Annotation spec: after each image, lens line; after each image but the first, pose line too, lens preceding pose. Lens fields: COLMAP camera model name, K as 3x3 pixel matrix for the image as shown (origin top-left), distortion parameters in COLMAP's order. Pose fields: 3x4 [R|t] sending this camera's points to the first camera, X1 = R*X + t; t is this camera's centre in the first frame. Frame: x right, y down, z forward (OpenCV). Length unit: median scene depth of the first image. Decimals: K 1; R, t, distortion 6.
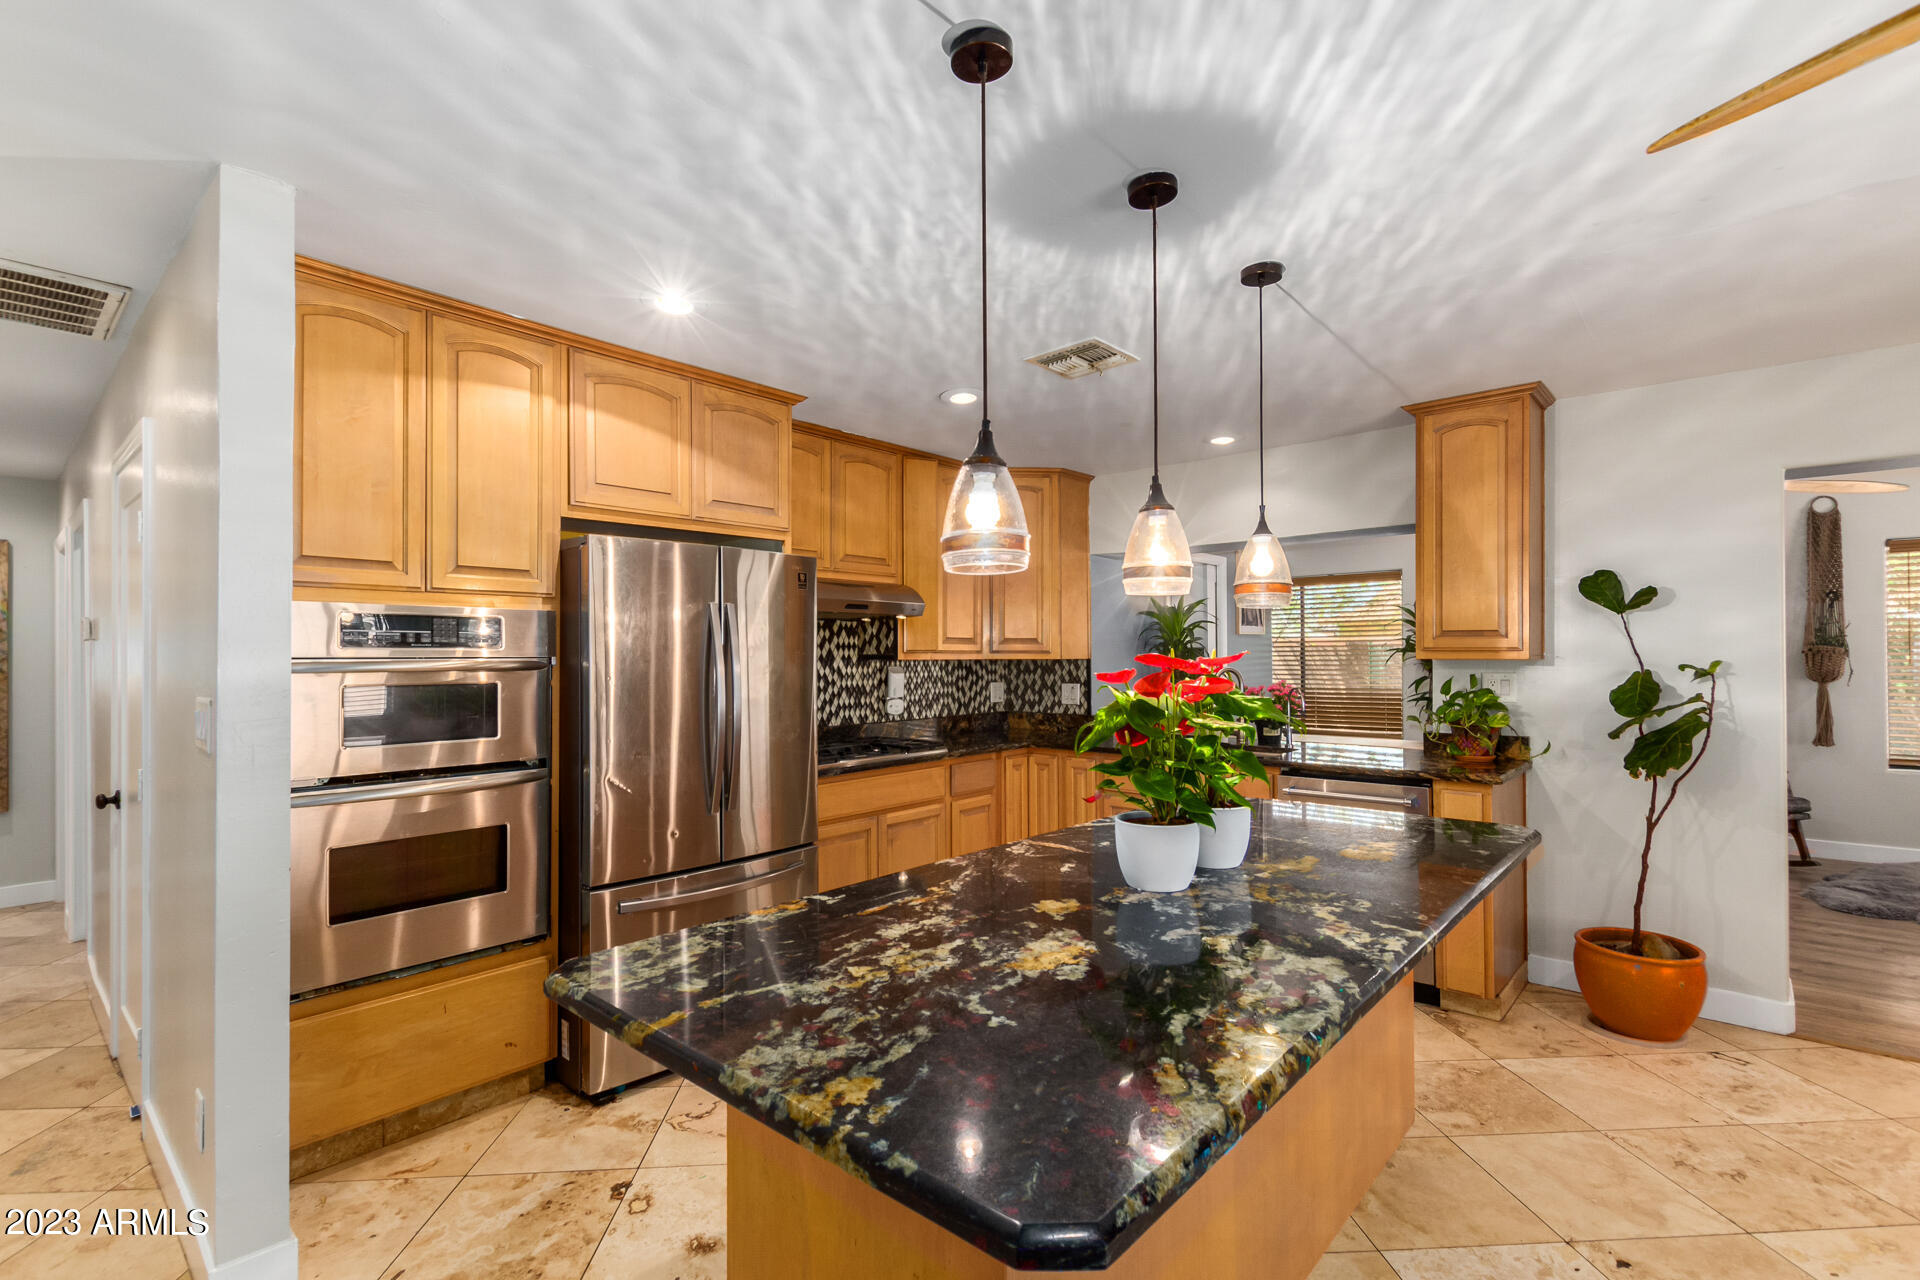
lens RADIAL K [[884.0, 0, 965.8], [0, 884.0, 646.9], [0, 0, 1]] dist [0.001576, -0.001432]
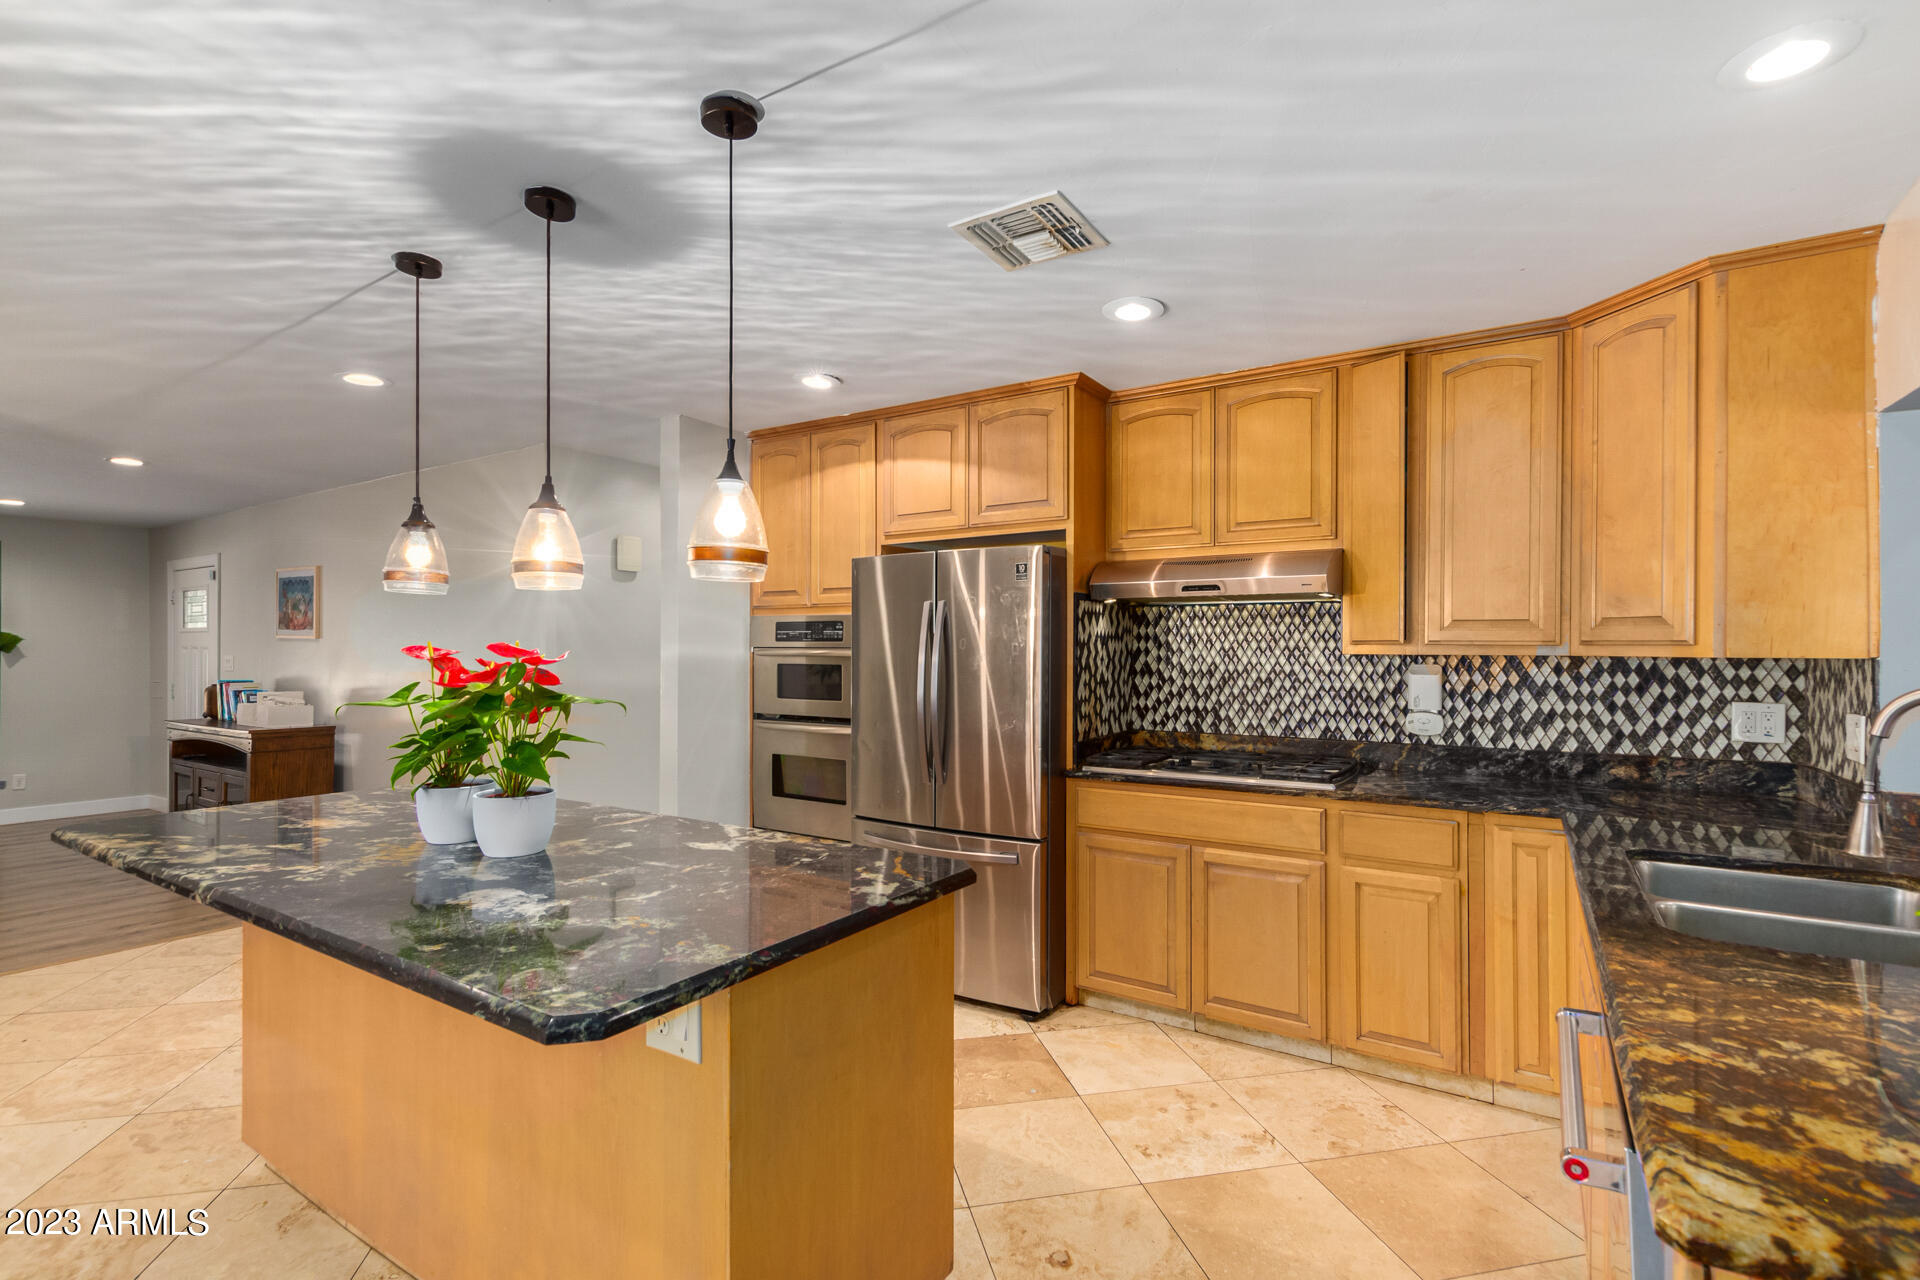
lens RADIAL K [[884.0, 0, 966.2], [0, 884.0, 641.2], [0, 0, 1]] dist [0.001576, -0.001432]
pose [[0.143048, -0.005620, -0.989700, 0.644981], [0.004923, 0.999976, -0.004967, 0.006678], [0.989703, -0.004161, 0.143072, 0.651284]]
